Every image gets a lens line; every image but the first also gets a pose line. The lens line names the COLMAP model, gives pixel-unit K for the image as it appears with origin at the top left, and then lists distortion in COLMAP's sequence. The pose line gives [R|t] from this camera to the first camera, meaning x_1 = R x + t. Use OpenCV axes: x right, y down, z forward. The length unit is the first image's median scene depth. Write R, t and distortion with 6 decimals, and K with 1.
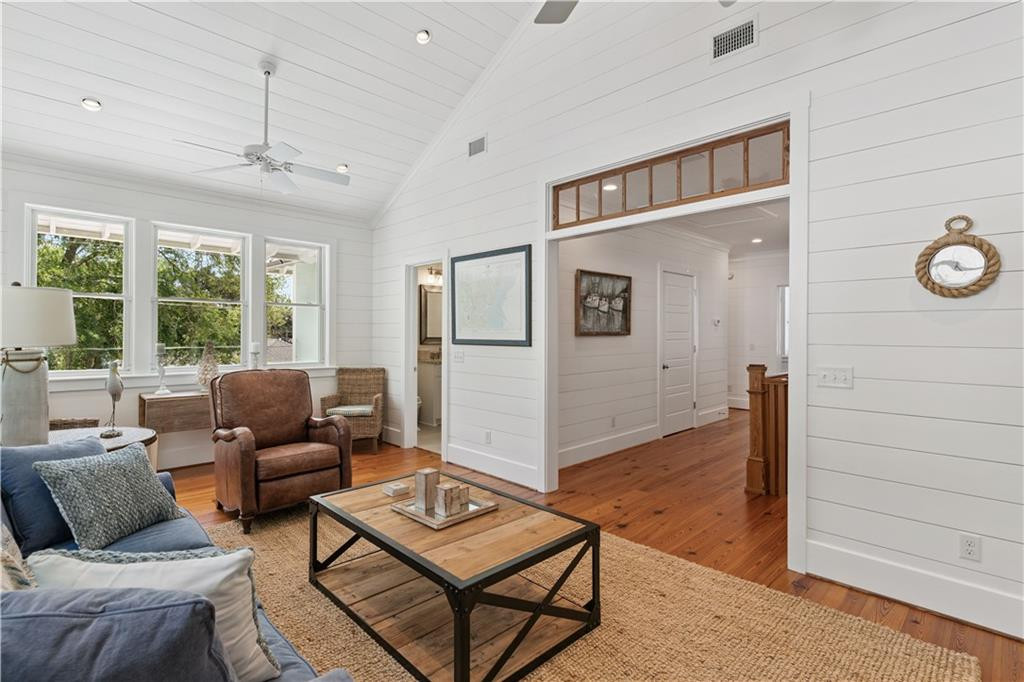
lens RADIAL K [[484.4, 0, 516.1], [0, 484.4, 334.3], [0, 0, 1]] dist [0.001689, 0.000176]
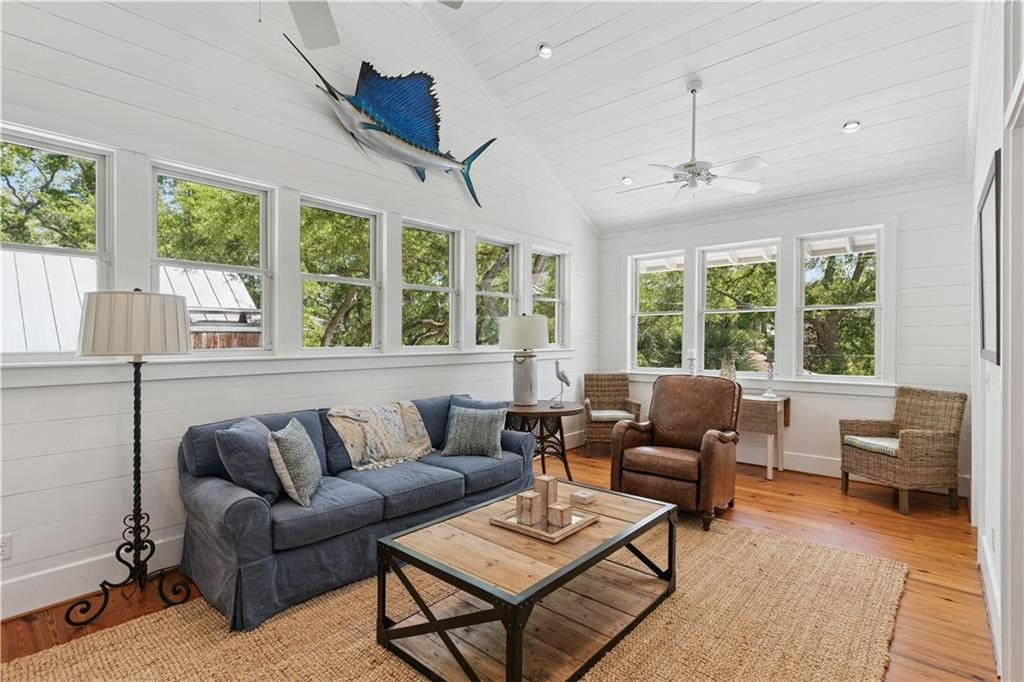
lens RADIAL K [[490.7, 0, 515.2], [0, 490.7, 343.3], [0, 0, 1]] dist [0.003059, 0.000586]
pose [[0.073257, 0.001520, -0.997312, 0.768513], [0.001175, 0.999998, 0.001611, 0.002143], [0.997312, -0.001290, 0.073255, 0.806340]]
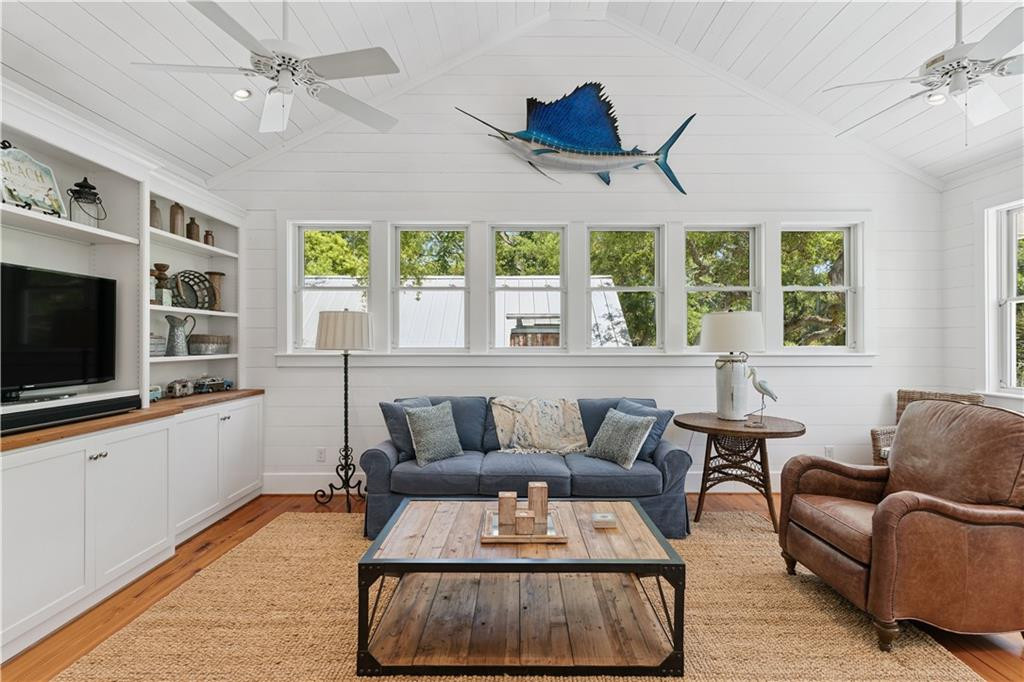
lens RADIAL K [[487.6, 0, 512.1], [0, 487.6, 338.3], [0, 0, 1]] dist [0.001616, 0.000575]
pose [[-0.702203, -0.006598, -0.711947, 0.515958], [-0.004798, 0.999978, -0.004535, -0.006618], [0.711961, 0.000232, -0.702219, 1.540993]]
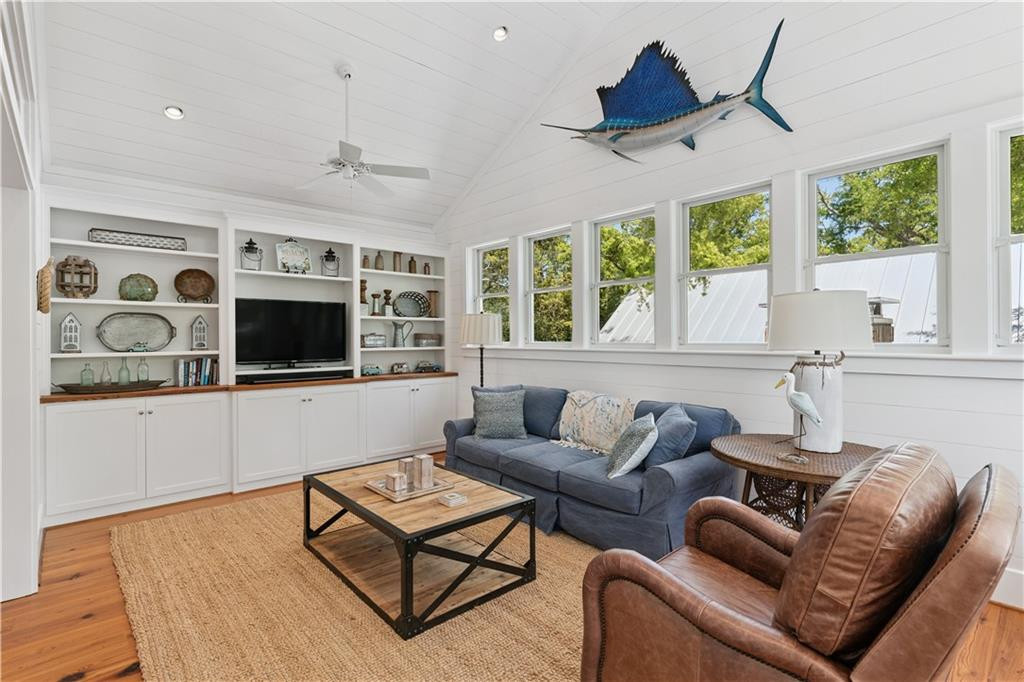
lens RADIAL K [[482.3, 0, 509.7], [0, 482.3, 337.5], [0, 0, 1]] dist [0.002749, 0.000176]
pose [[-0.998398, 0.002362, 0.056534, -0.429094], [0.002528, 0.999993, 0.002861, -0.007398], [-0.056527, 0.002999, -0.998397, 2.007173]]
